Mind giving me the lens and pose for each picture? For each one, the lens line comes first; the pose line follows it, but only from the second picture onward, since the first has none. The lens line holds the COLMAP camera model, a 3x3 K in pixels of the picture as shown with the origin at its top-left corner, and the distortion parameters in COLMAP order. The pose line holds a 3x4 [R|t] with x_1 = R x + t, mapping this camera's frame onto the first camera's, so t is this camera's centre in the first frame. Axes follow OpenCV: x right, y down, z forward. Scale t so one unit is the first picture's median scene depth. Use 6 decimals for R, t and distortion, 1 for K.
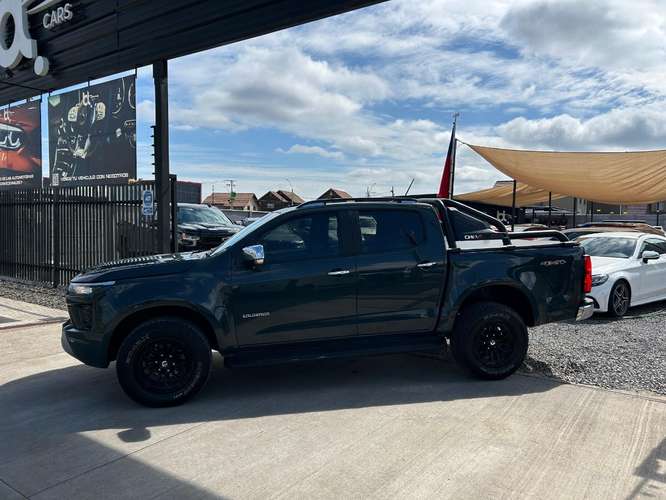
lens RADIAL K [[501.6, 0, 346.9], [0, 501.6, 258.5], [0, 0, 1]] dist [0.049976, -0.050340]
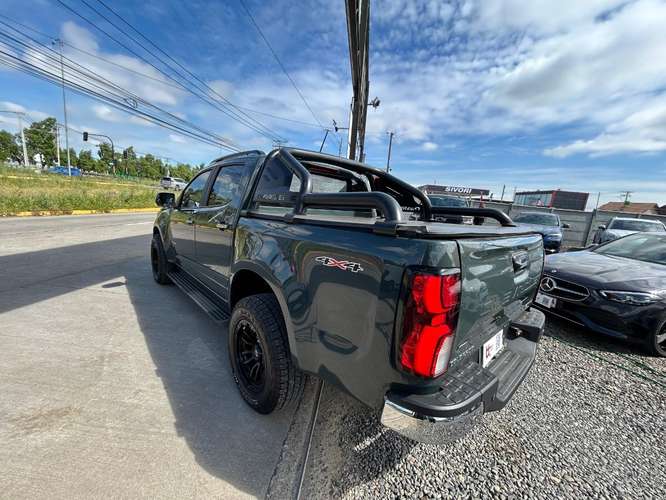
lens RADIAL K [[268.0, 0, 333.8], [0, 268.0, 246.0], [0, 0, 1]] dist [0.000288, -0.001268]
pose [[0.478009, 0.178545, -0.860017, 0.389071], [-0.140590, 0.982051, 0.125739, -0.022784], [0.867030, 0.060806, 0.494531, 0.556579]]
